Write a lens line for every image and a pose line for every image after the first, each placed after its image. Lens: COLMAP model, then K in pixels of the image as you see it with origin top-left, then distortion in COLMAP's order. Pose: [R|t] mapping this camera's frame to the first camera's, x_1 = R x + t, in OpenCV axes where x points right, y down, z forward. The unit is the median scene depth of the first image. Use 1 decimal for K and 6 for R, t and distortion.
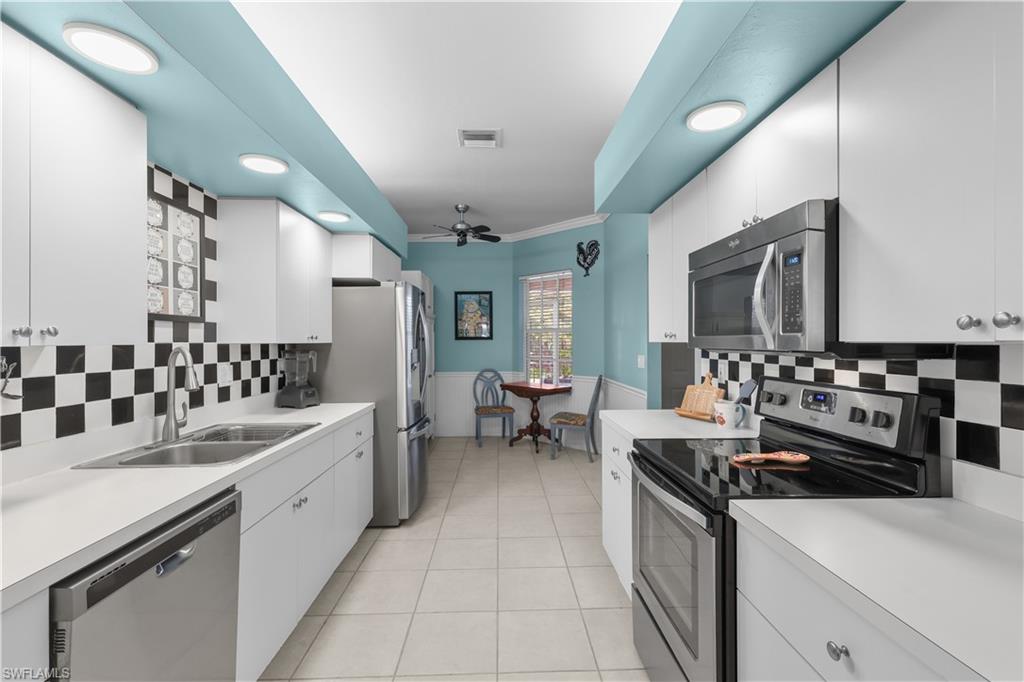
lens RADIAL K [[455.3, 0, 513.5], [0, 455.3, 337.7], [0, 0, 1]] dist [-0.003417, -0.000367]
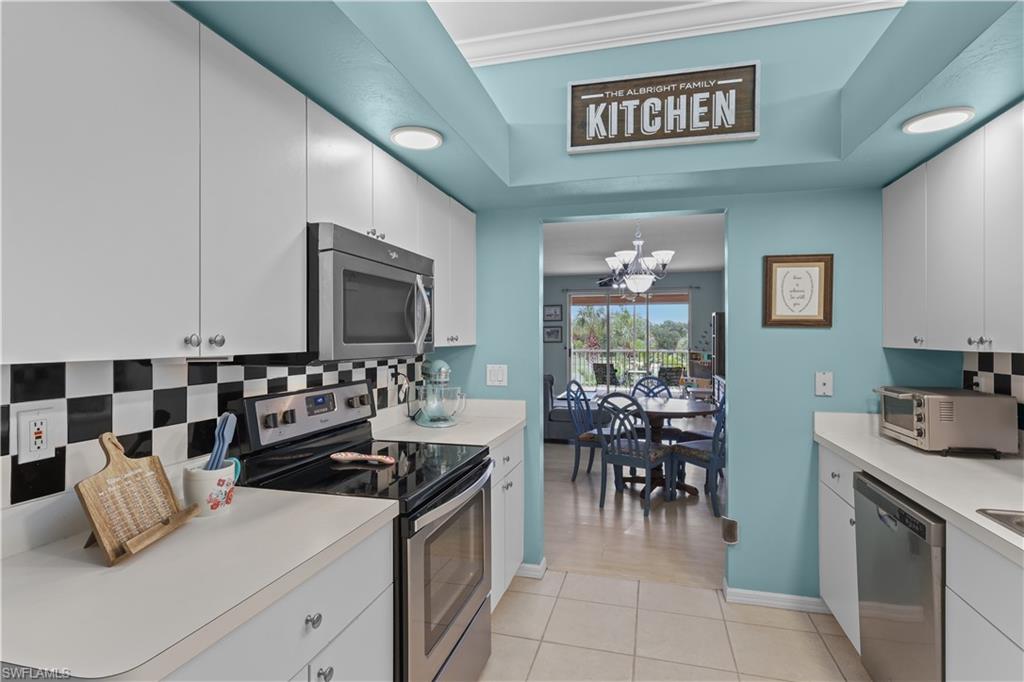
lens RADIAL K [[539.0, 0, 512.0], [0, 539.0, 341.0], [0, 0, 1]] dist [-0.000157, -0.000110]
pose [[-0.957525, 0.002928, 0.288335, -0.115581], [0.007187, 0.999880, 0.013711, -0.020725], [-0.288260, 0.015201, -0.957432, 1.860493]]
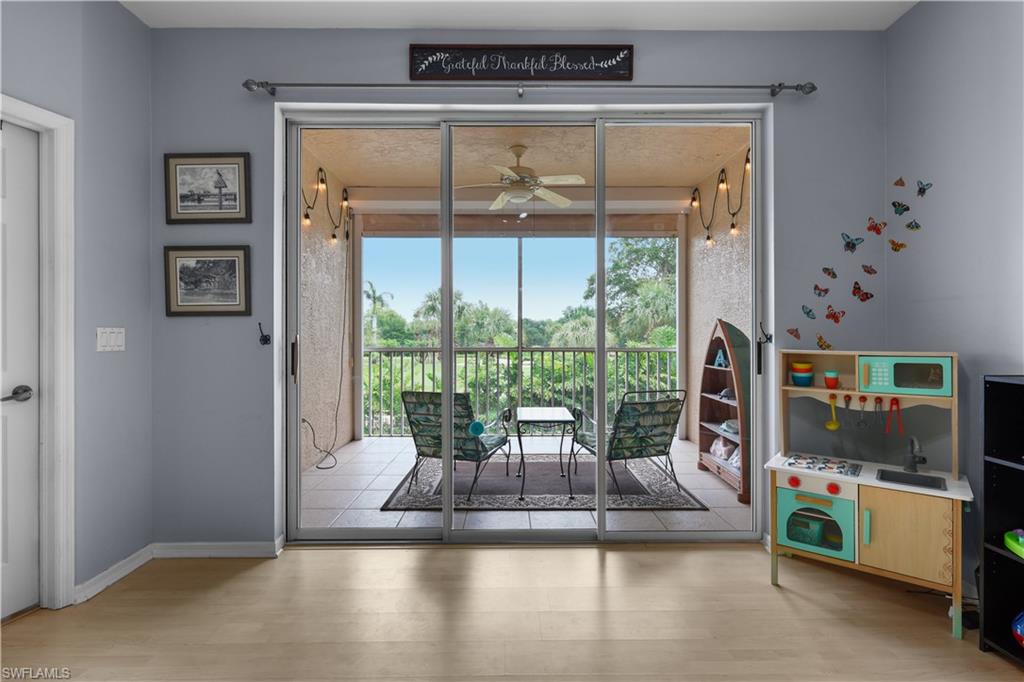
lens RADIAL K [[485.1, 0, 510.6], [0, 485.1, 331.1], [0, 0, 1]] dist [-0.000211, -0.000060]
pose [[-0.999551, 0.005403, 0.029486, 0.455437], [0.005311, 0.999981, -0.003188, 0.158674], [-0.029503, -0.003030, -0.999560, -3.643773]]
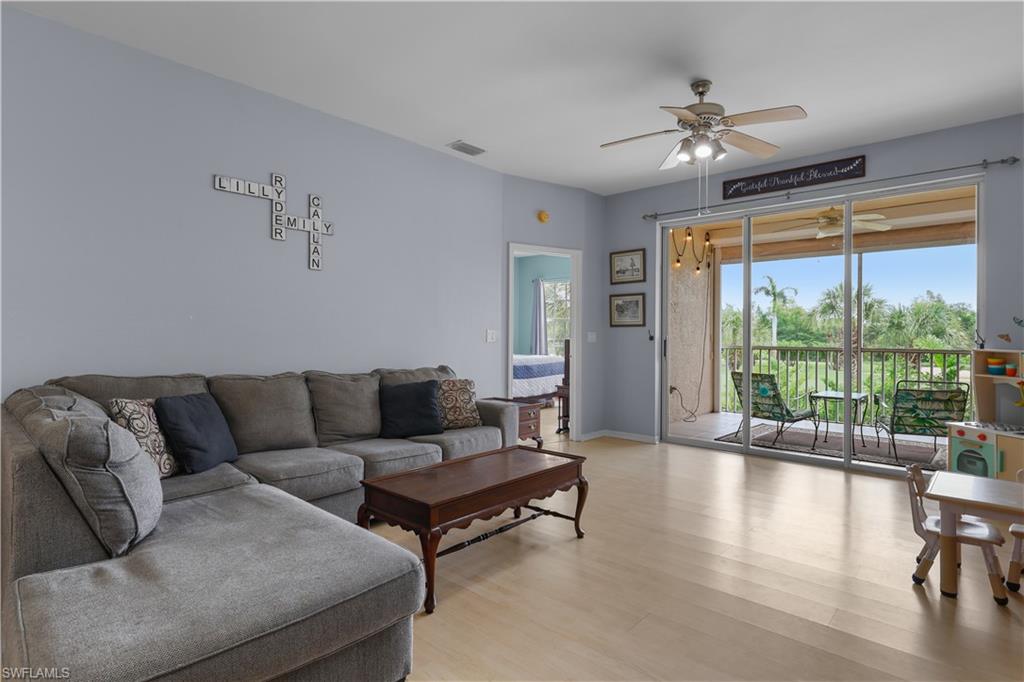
lens RADIAL K [[527.3, 0, 512.0], [0, 527.3, 341.0], [0, 0, 1]] dist [-0.000211, 0.000470]
pose [[-0.715261, -0.009334, 0.698795, -0.445735], [0.000090, 0.999910, 0.013448, 0.149392], [-0.698857, 0.009682, -0.715196, -2.110103]]
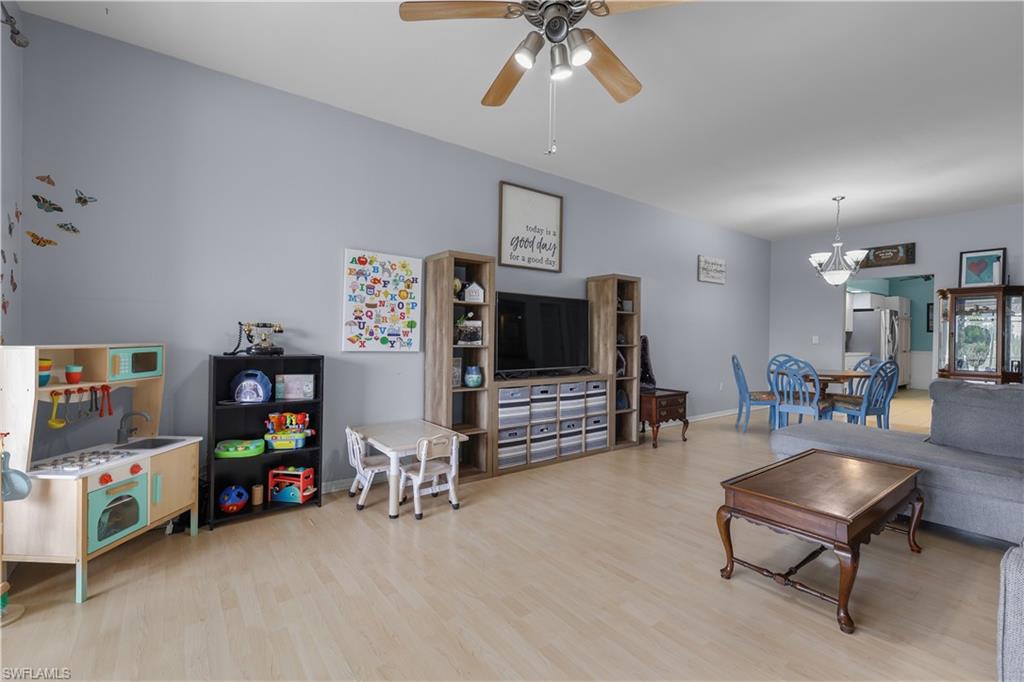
lens RADIAL K [[455.3, 0, 513.5], [0, 455.3, 337.7], [0, 0, 1]] dist [-0.003417, -0.000367]
pose [[0.587600, 0.012483, -0.809055, 1.311051], [-0.018592, 0.999825, 0.001923, 0.170431], [0.808938, 0.013912, 0.587729, -4.792862]]
